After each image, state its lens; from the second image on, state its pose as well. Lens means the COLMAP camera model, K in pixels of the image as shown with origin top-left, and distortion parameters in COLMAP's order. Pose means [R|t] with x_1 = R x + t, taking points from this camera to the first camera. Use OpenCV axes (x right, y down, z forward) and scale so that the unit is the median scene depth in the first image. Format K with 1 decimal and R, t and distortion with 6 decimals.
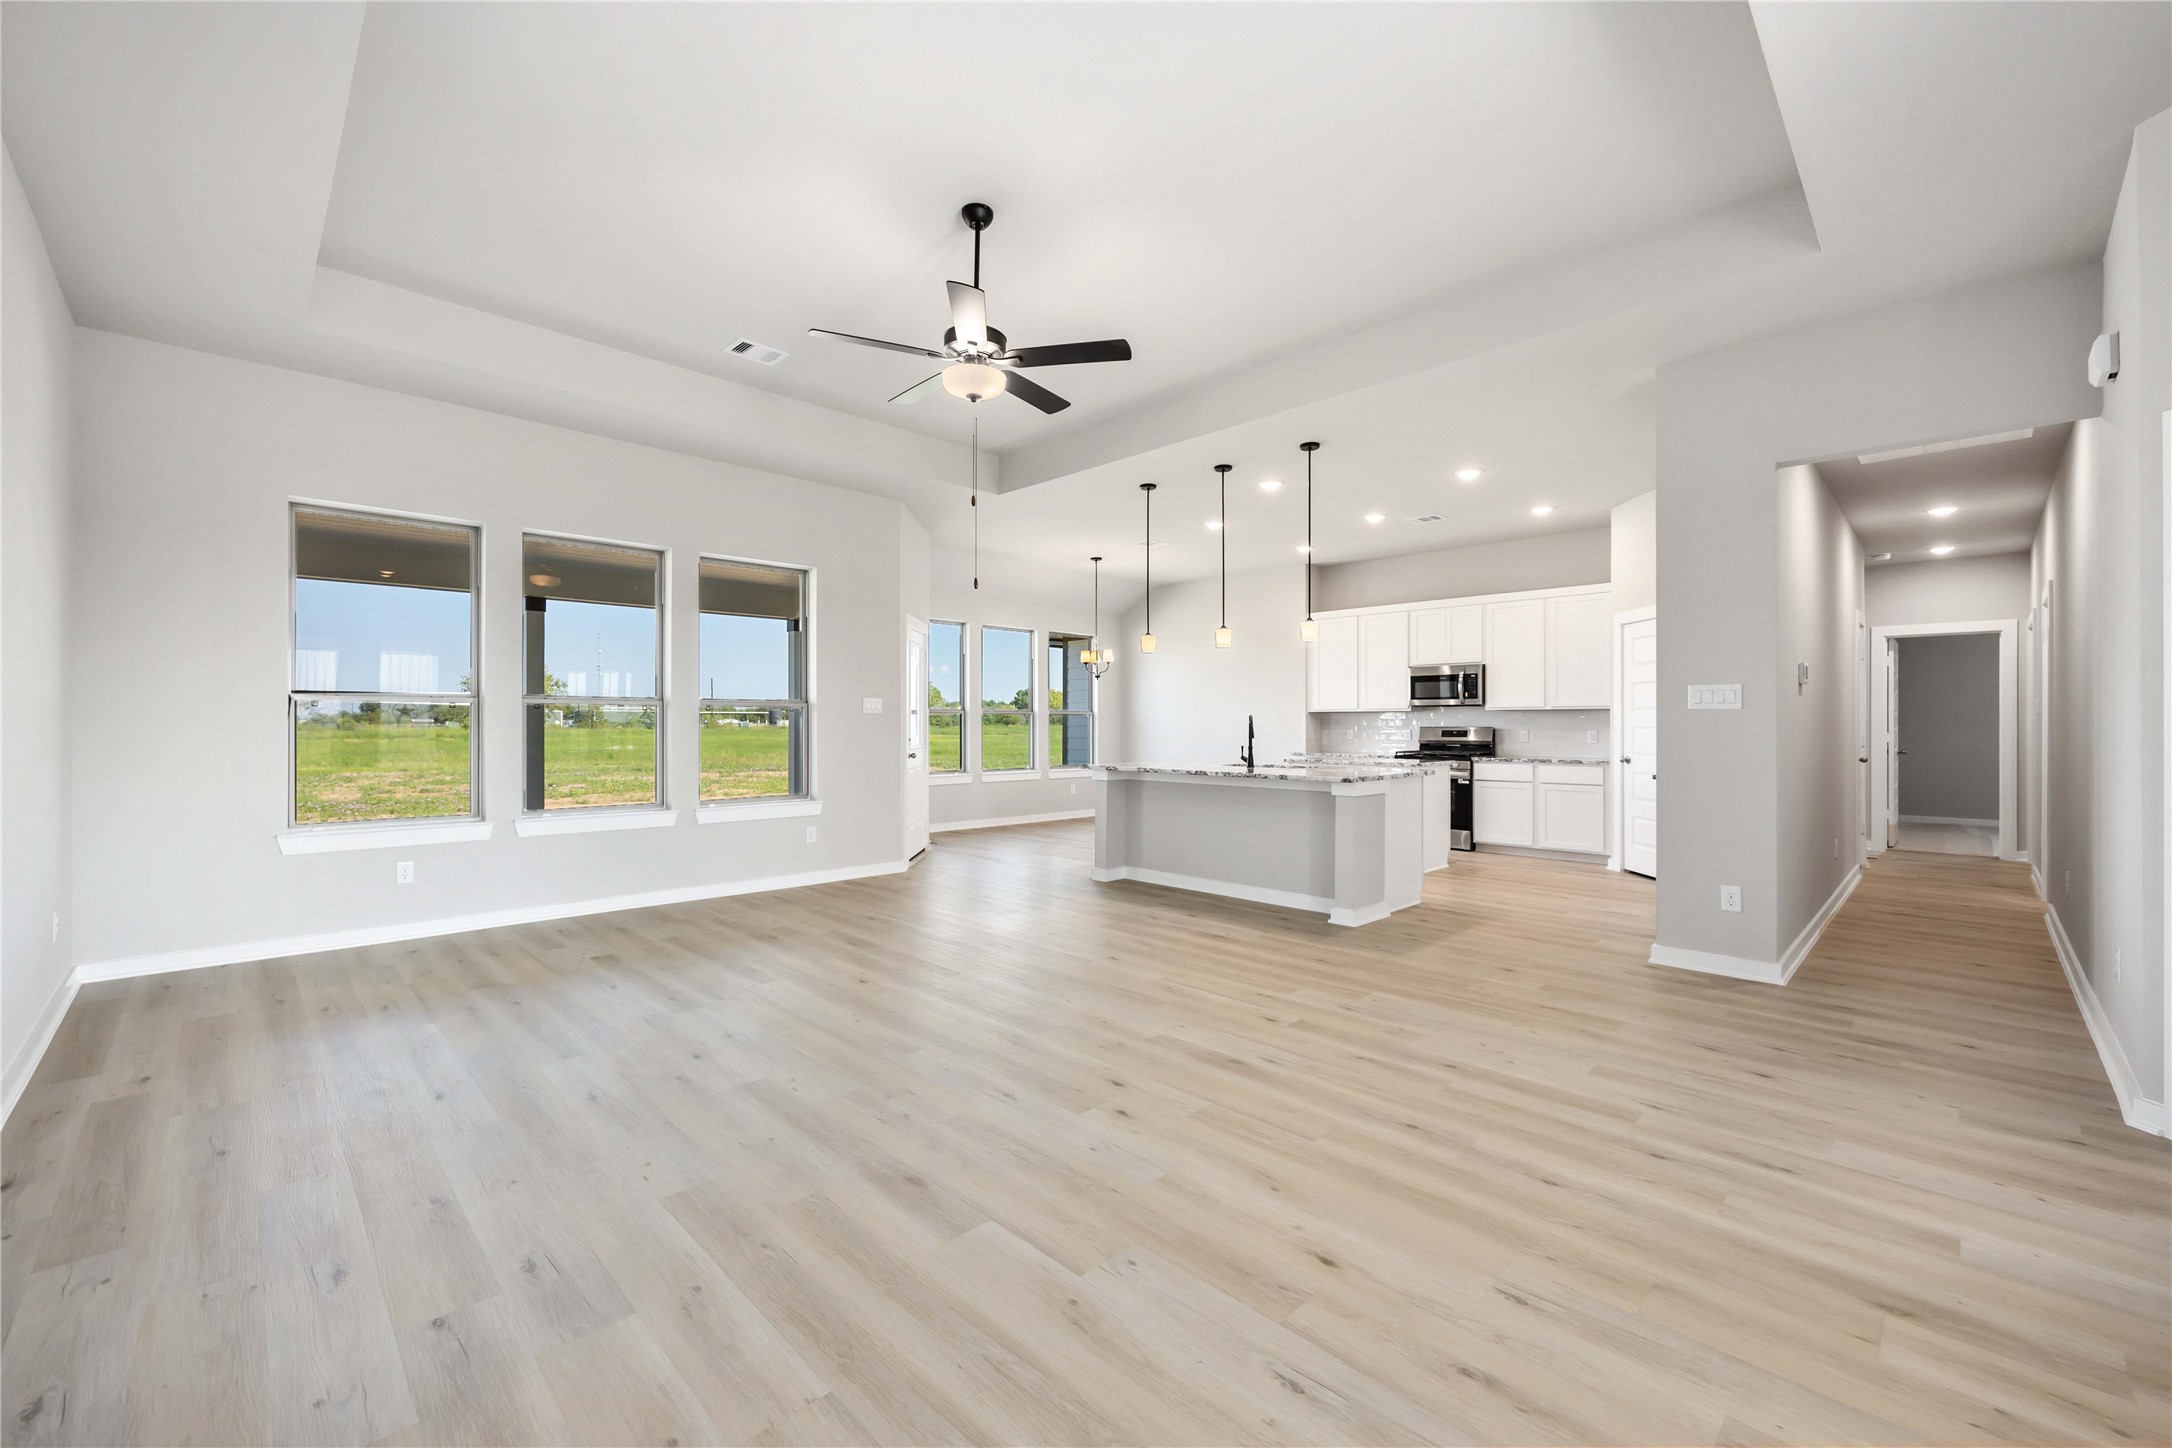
lens RADIAL K [[869.7, 0, 1090.5], [0, 869.7, 721.2], [0, 0, 1]] dist [-0.004221, 0.000162]
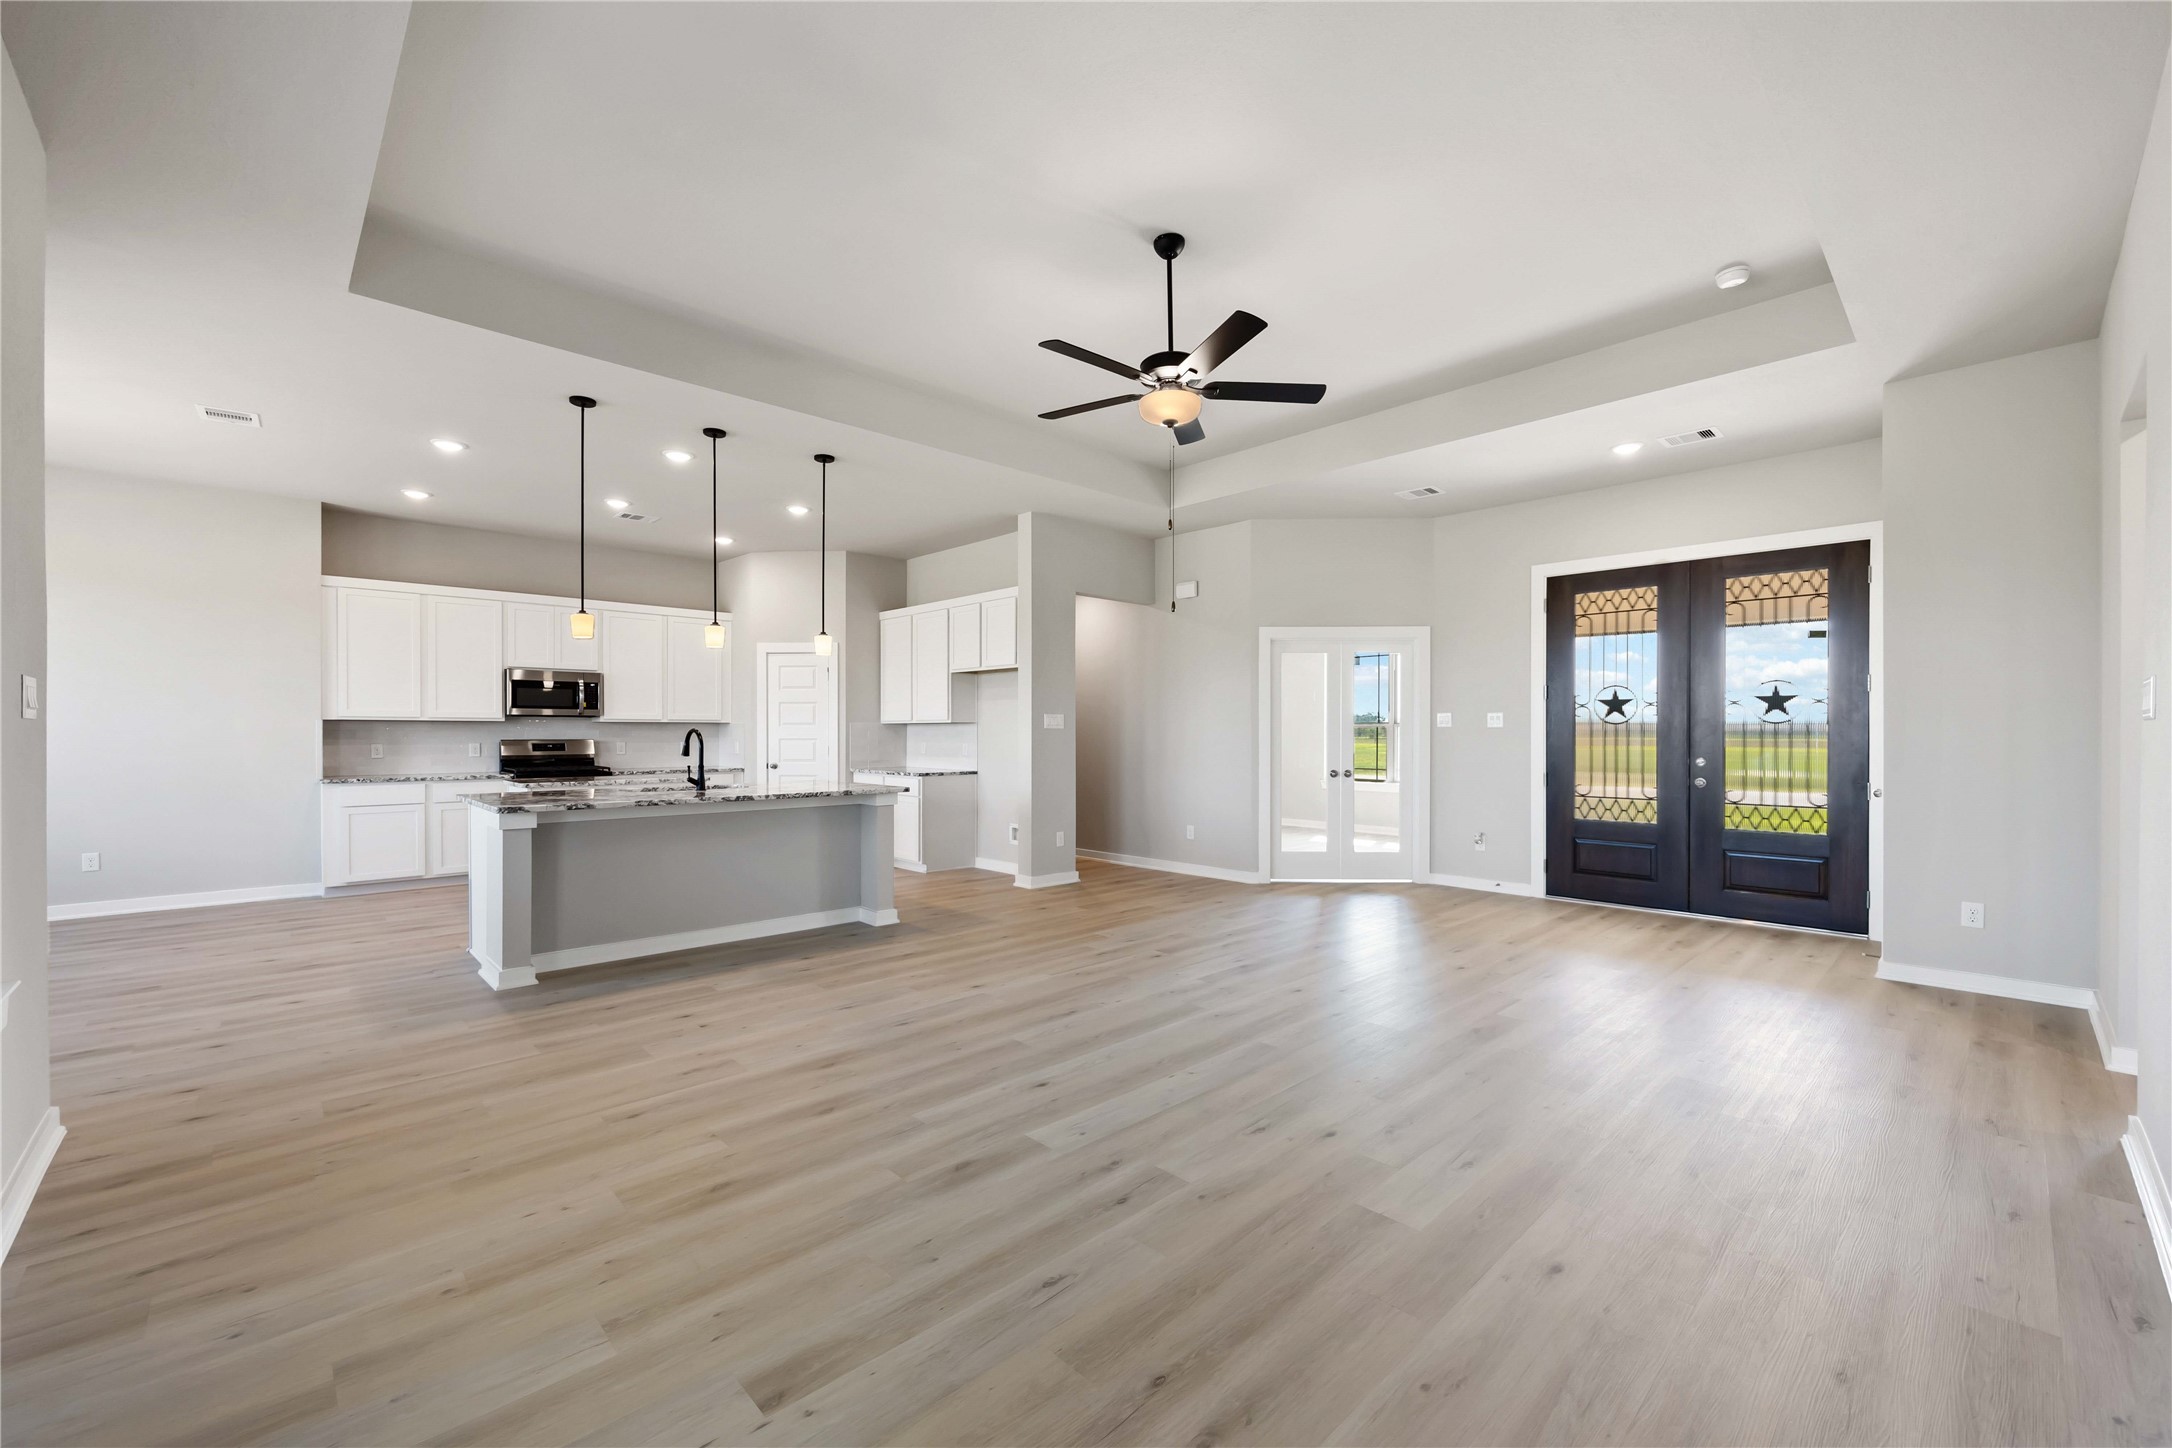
lens RADIAL K [[869.7, 0, 1079.9], [0, 869.7, 745.3], [0, 0, 1]] dist [-0.004221, 0.000162]
pose [[0.029521, -0.015901, 0.999438, -0.483385], [-0.004140, 0.999863, 0.016030, -0.004539], [-0.999556, -0.004611, 0.029451, 0.449900]]
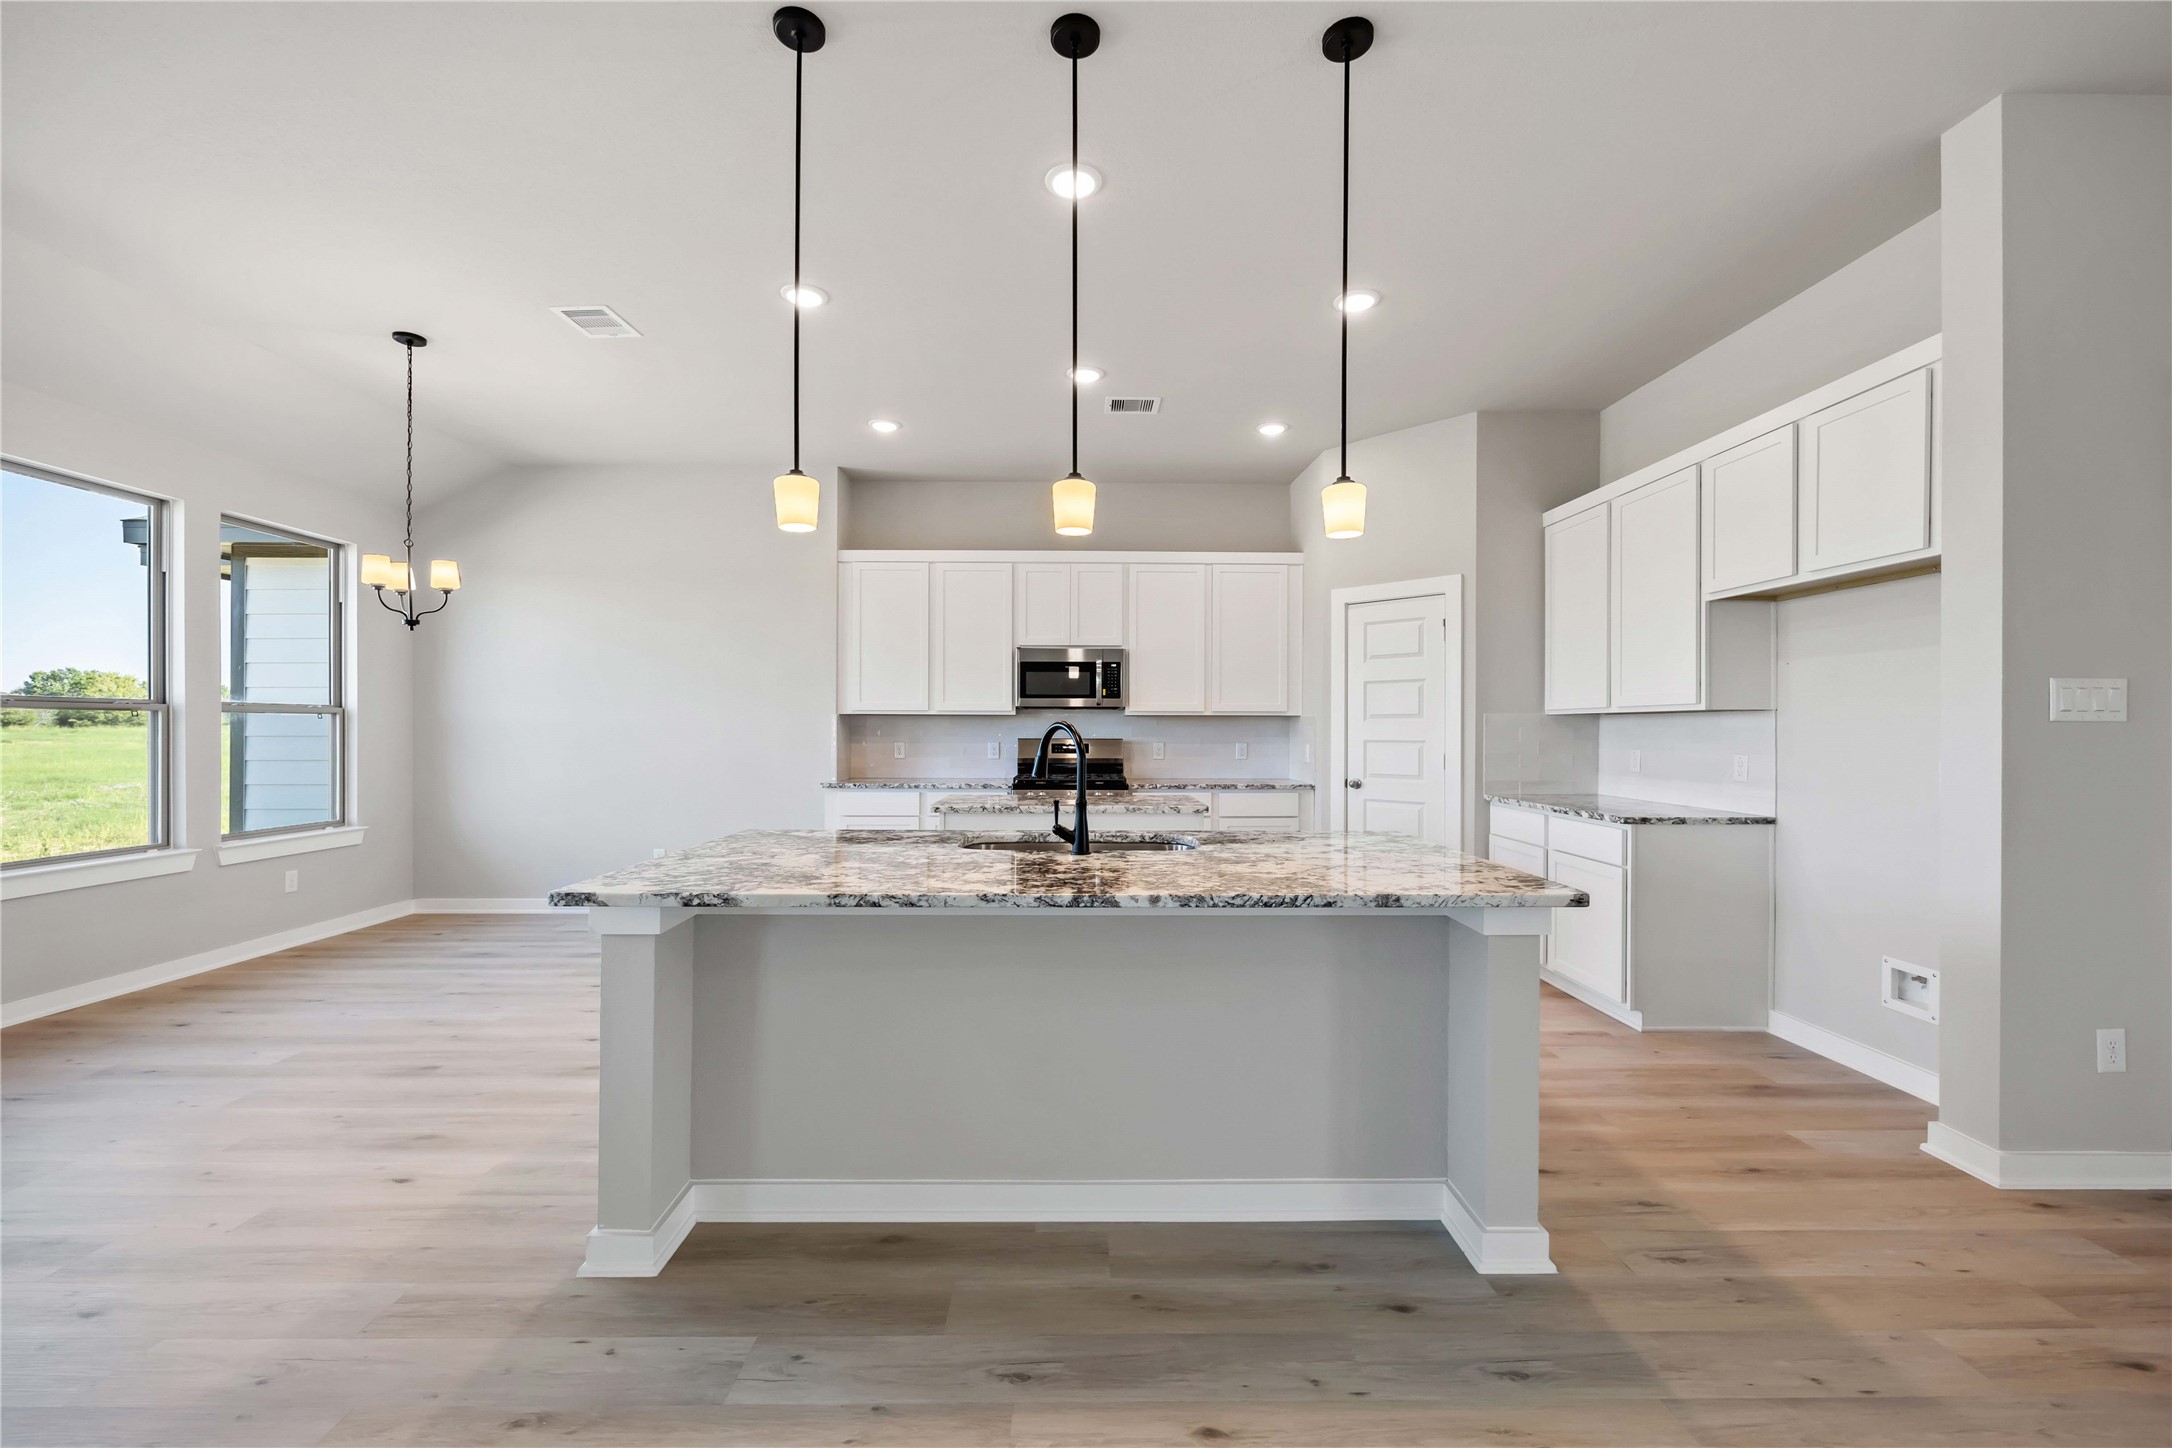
lens RADIAL K [[869.7, 0, 1081.3], [0, 869.7, 730.2], [0, 0, 1]] dist [-0.004221, 0.000162]
pose [[0.698141, 0.000576, 0.715960, -0.073632], [-0.005293, 0.999976, 0.004357, -0.003514], [-0.715941, -0.006831, 0.698127, 0.538053]]
